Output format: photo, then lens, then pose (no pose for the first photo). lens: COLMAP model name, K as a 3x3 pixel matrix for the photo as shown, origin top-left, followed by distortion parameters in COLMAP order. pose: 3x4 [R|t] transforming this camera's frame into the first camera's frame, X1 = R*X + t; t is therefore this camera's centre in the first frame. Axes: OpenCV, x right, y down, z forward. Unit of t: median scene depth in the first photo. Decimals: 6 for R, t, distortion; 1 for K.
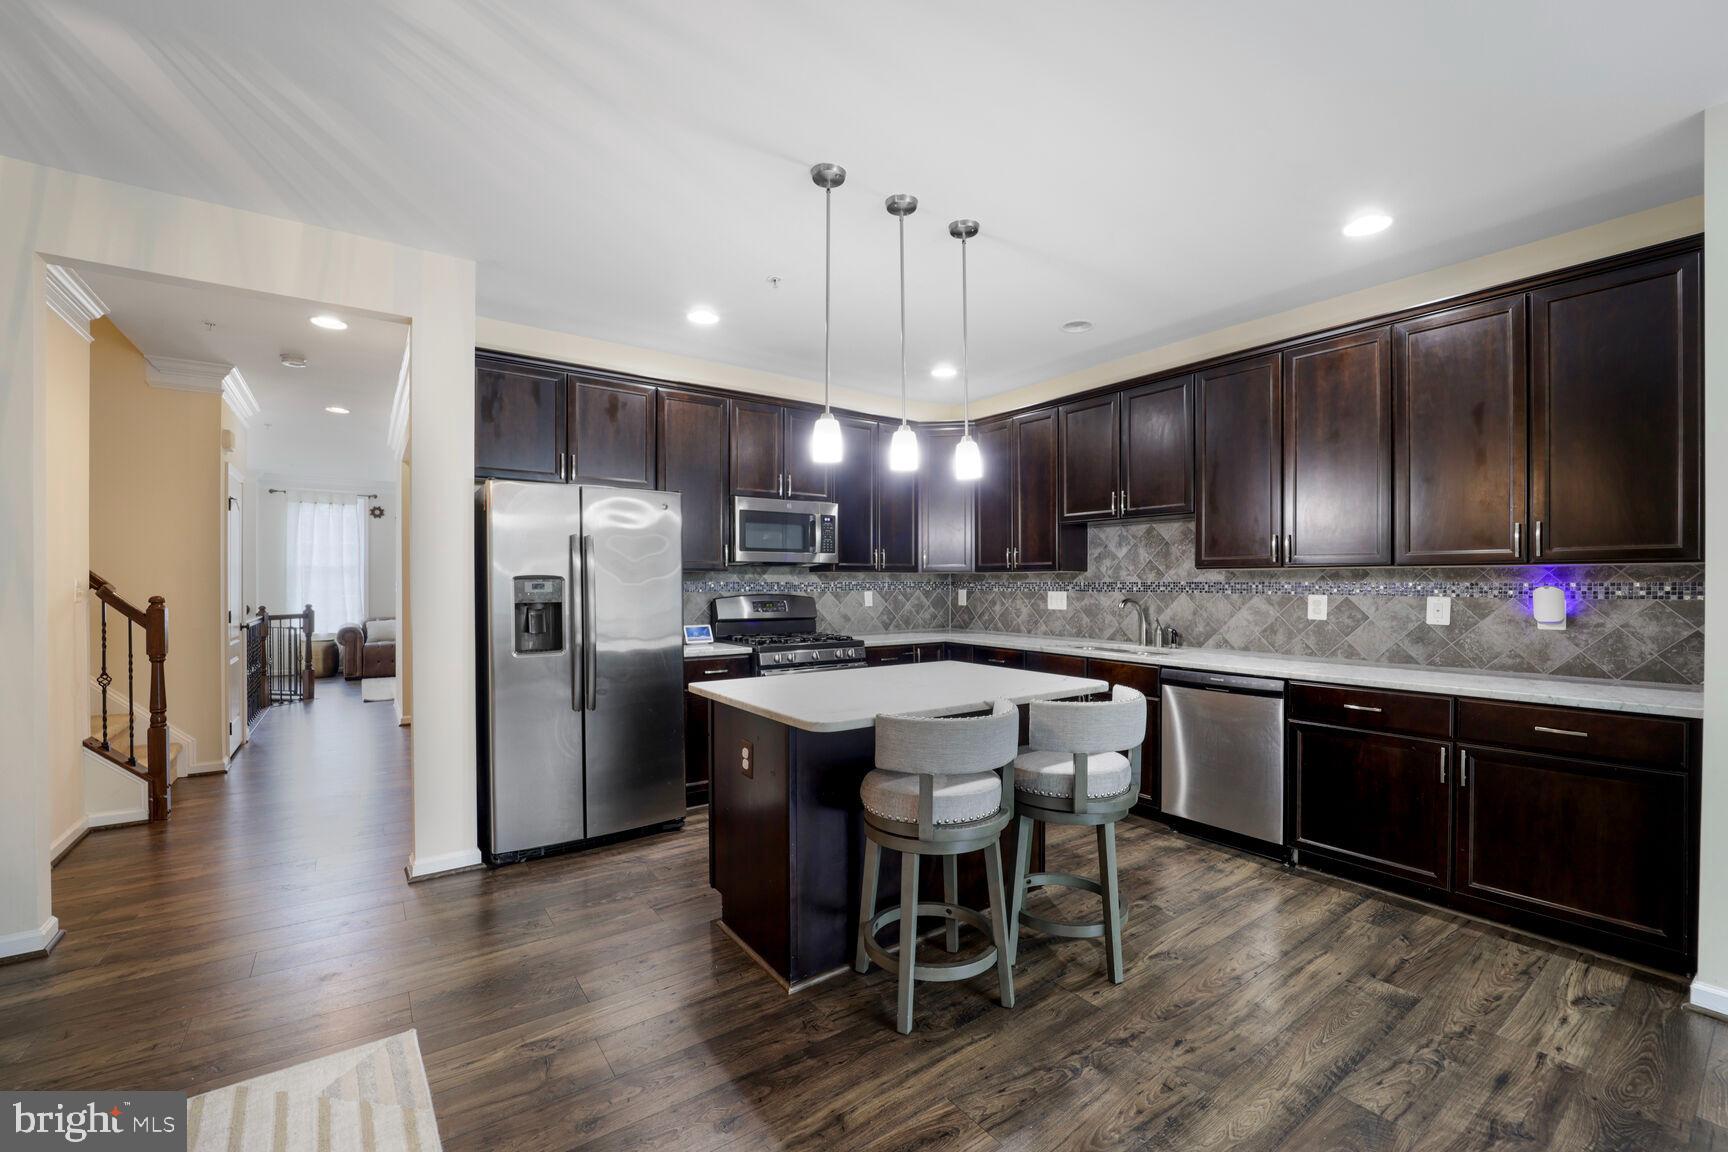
lens RADIAL K [[707.8, 0, 860.7], [0, 707.8, 584.0], [0, 0, 1]] dist [-0.021178, -0.000208]
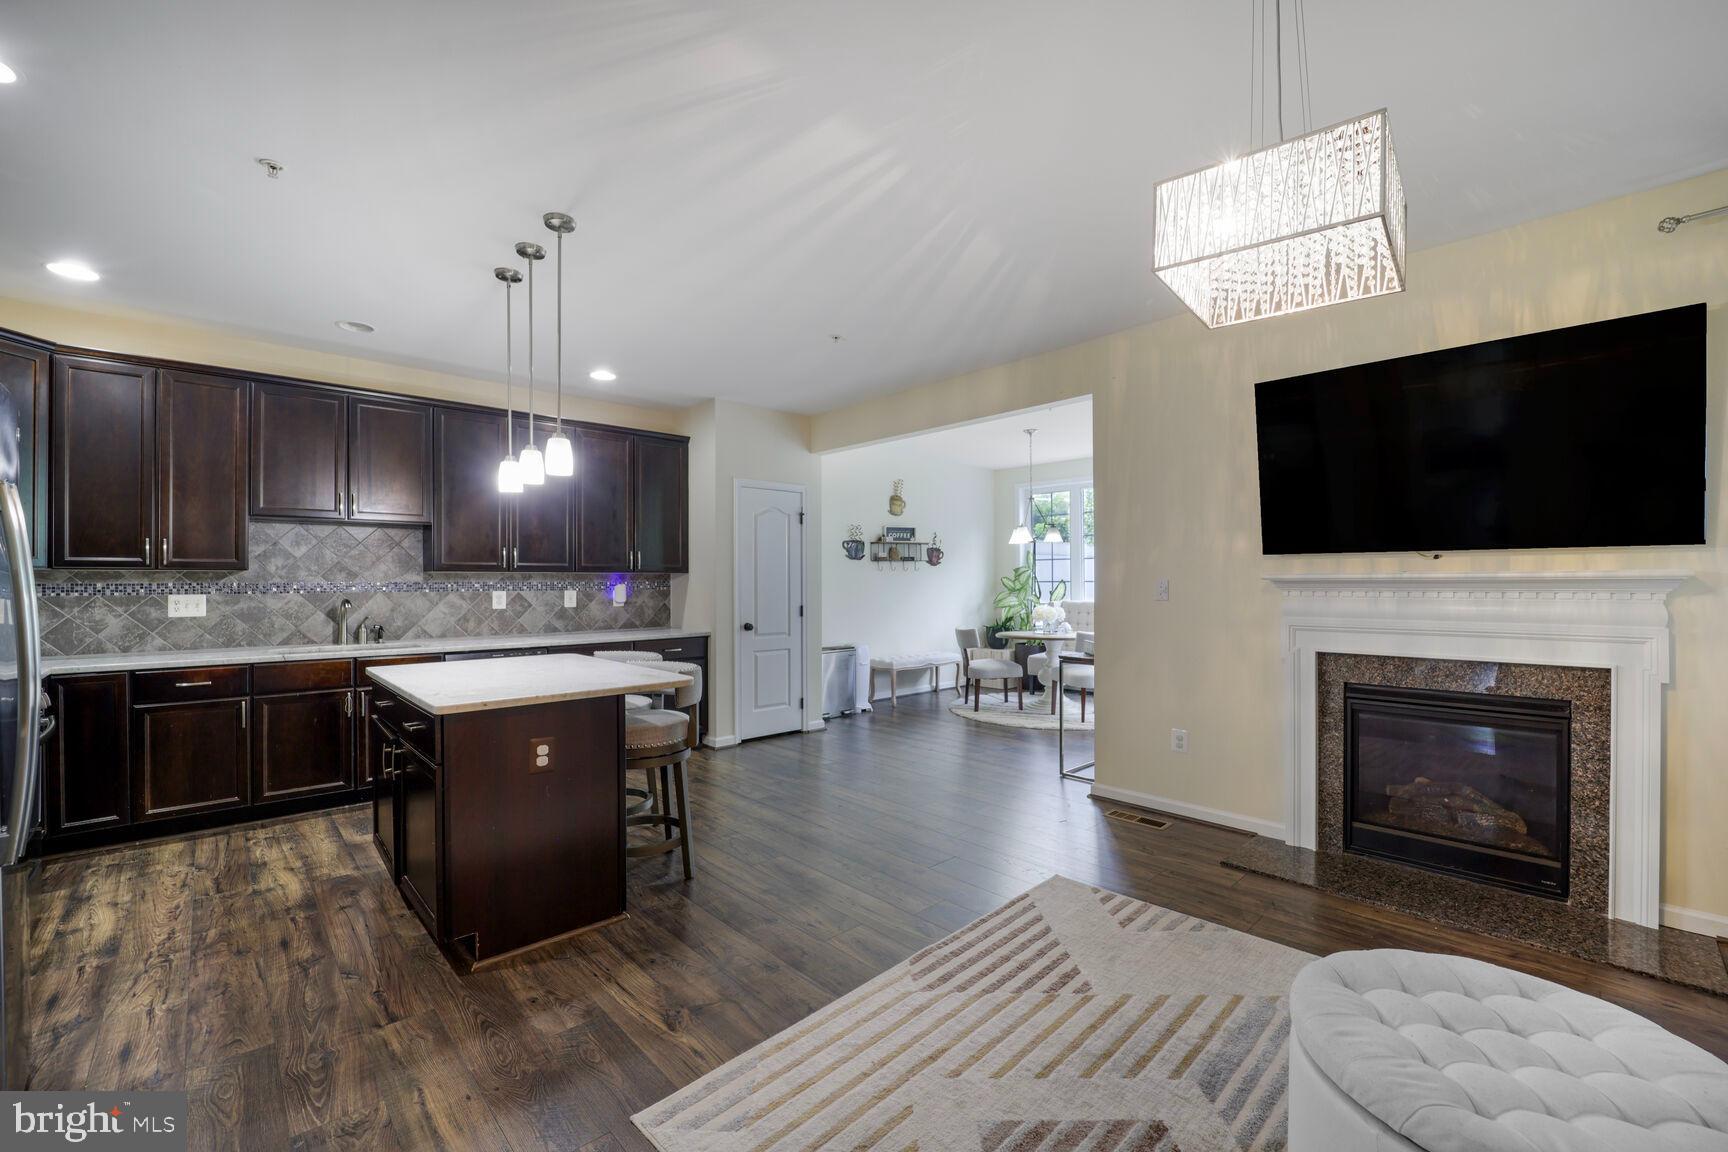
lens RADIAL K [[707.8, 0, 856.9], [0, 707.8, 574.5], [0, 0, 1]] dist [-0.021178, -0.000208]
pose [[-0.122573, 0.009495, 0.992414, -0.877430], [0.006483, 0.999941, -0.008766, -0.000800], [-0.992438, 0.005359, -0.122627, 0.482101]]
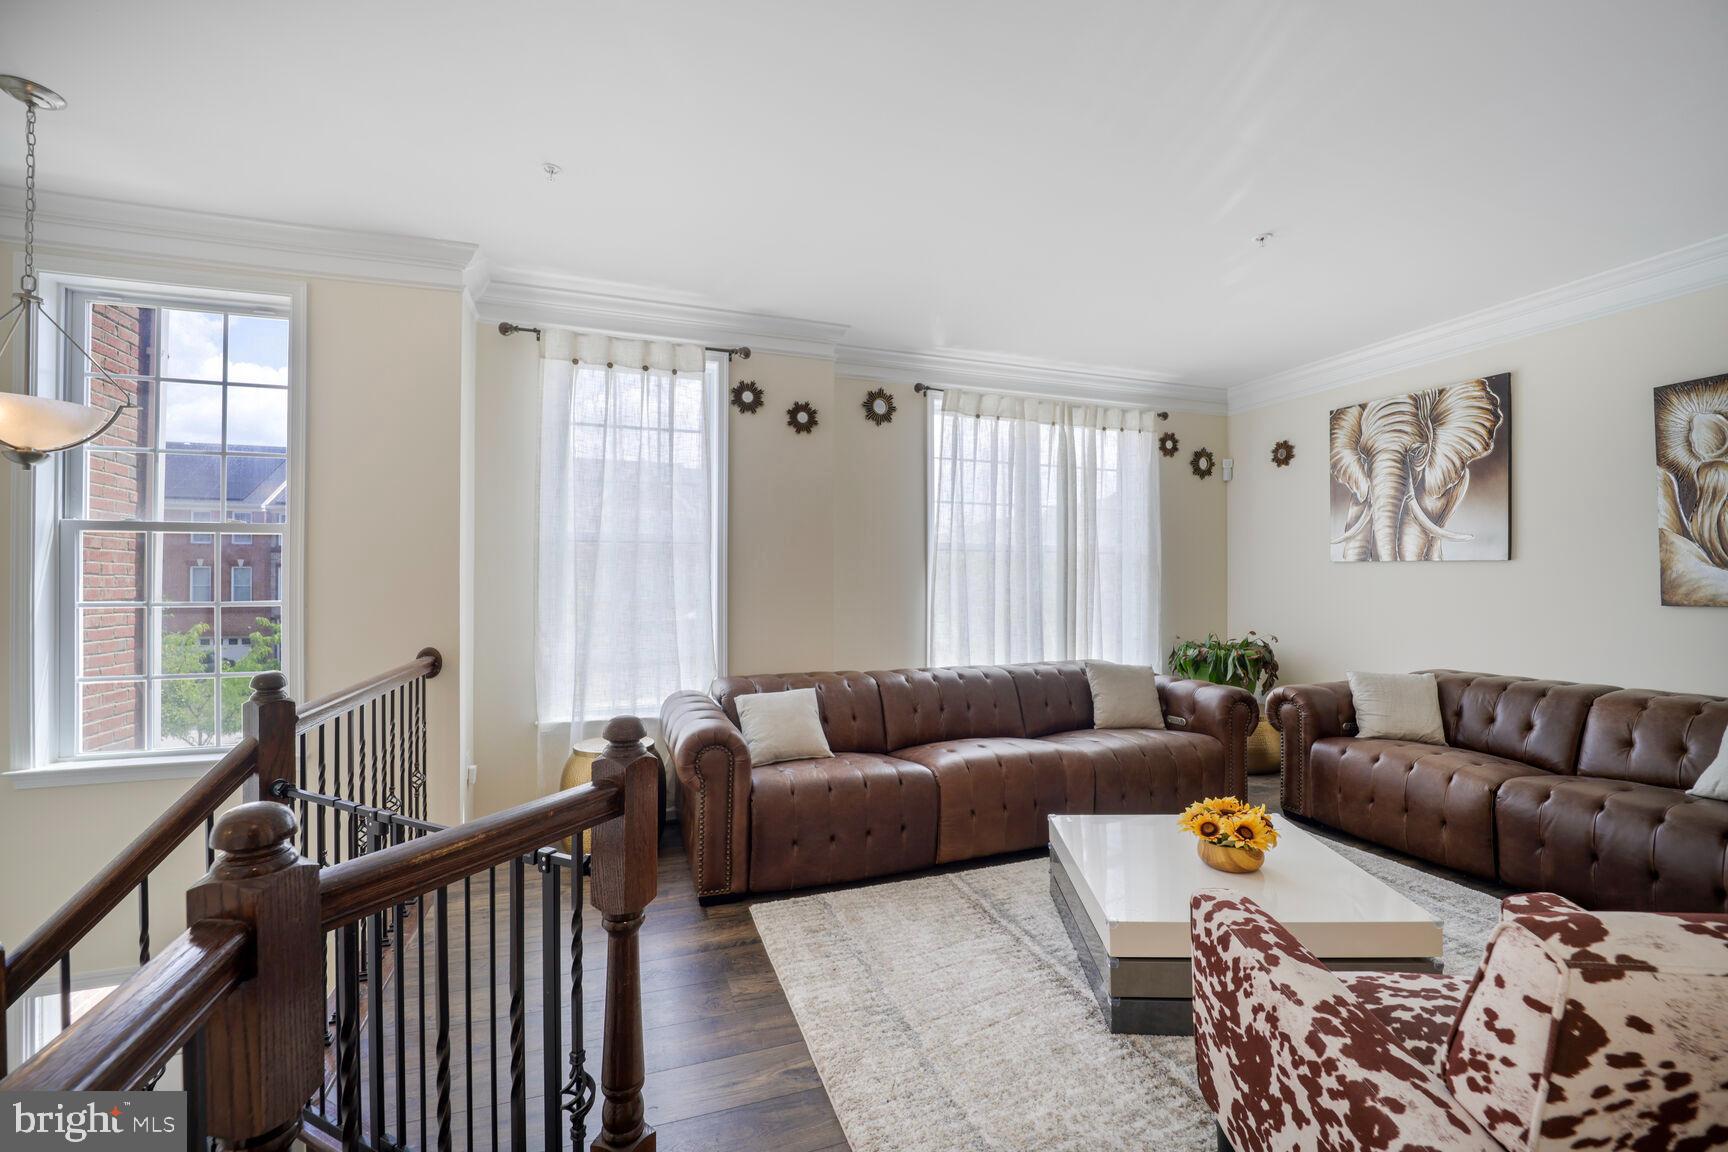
lens RADIAL K [[707.8, 0, 870.2], [0, 707.8, 575.7], [0, 0, 1]] dist [-0.021178, -0.000208]
pose [[0.957605, -0.001124, -0.288083, -0.058797], [0.000389, 0.999997, -0.002608, -0.000421], [0.288085, 0.002385, 0.957602, 0.074175]]
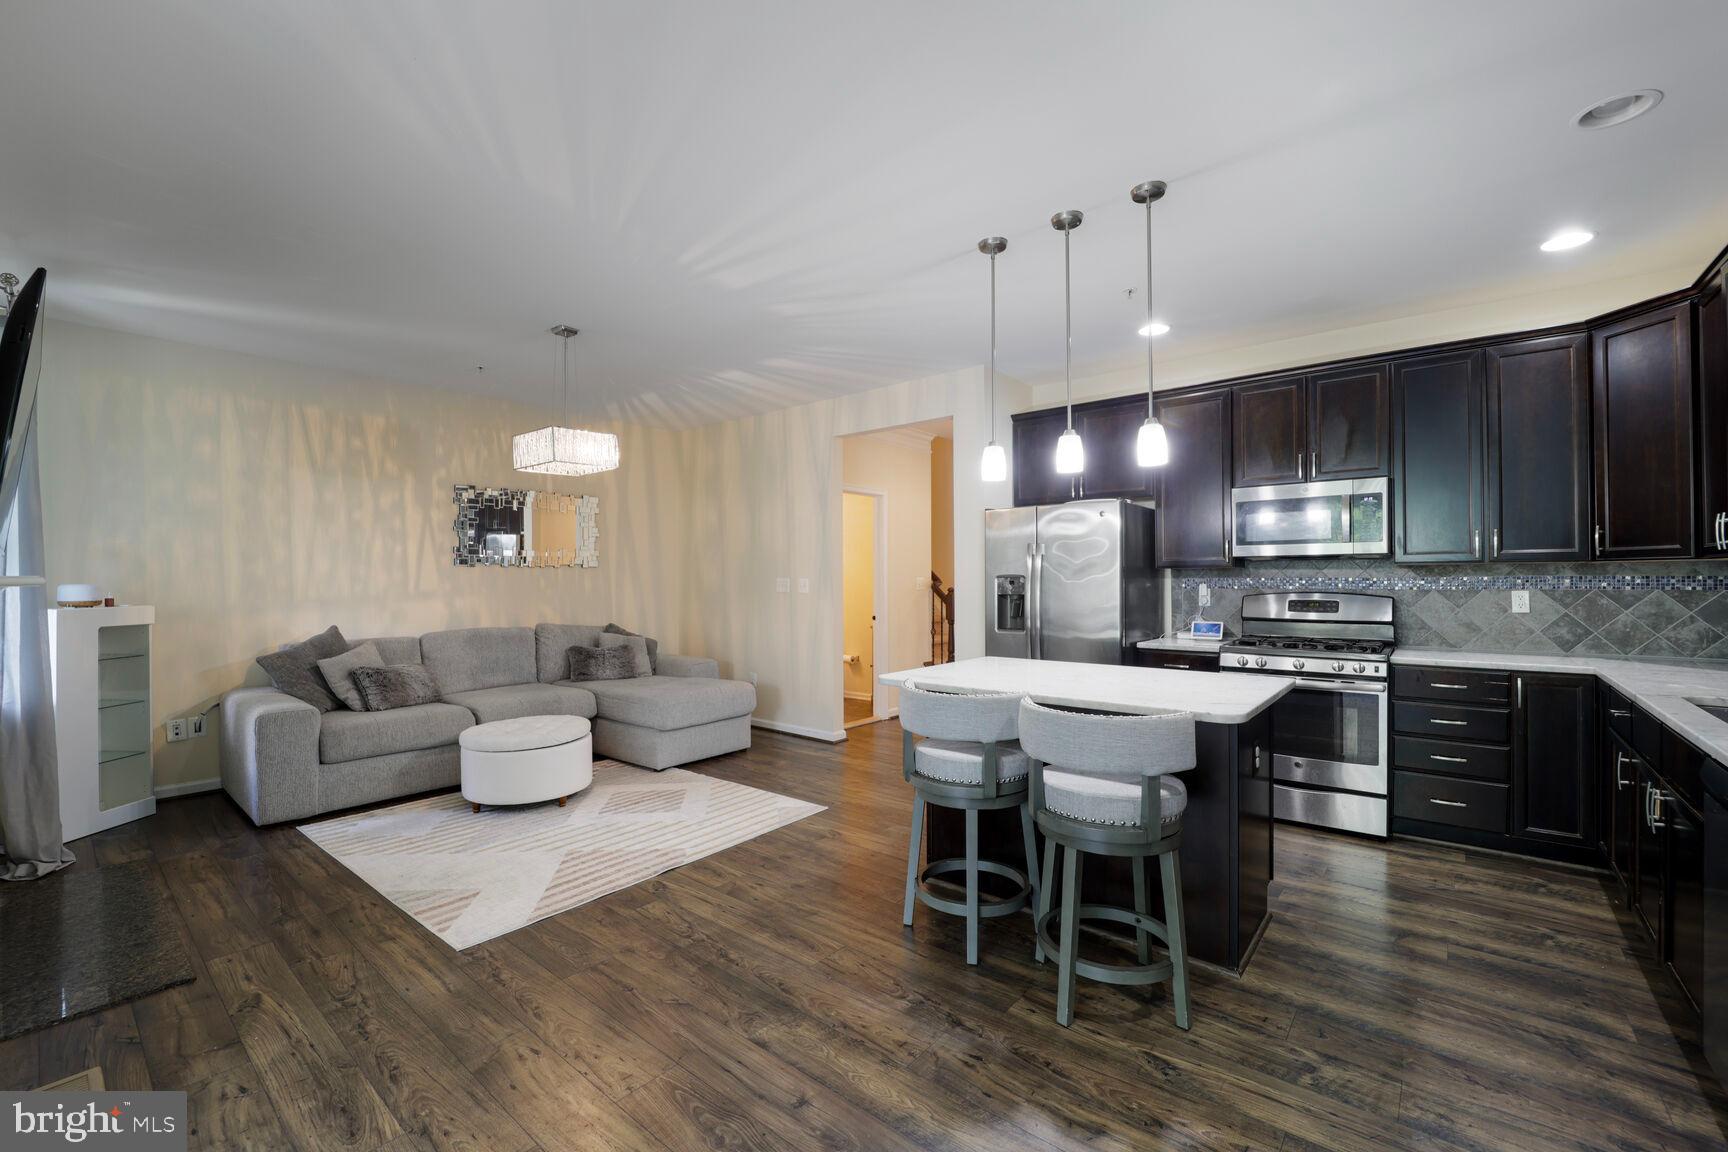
lens RADIAL K [[707.8, 0, 870.7], [0, 707.8, 579.7], [0, 0, 1]] dist [-0.021178, -0.000208]
pose [[0.258913, -0.001824, -0.965899, 0.770151], [0.001772, 0.999997, -0.001413, -0.001024], [0.965899, -0.001346, 0.258915, 0.346947]]
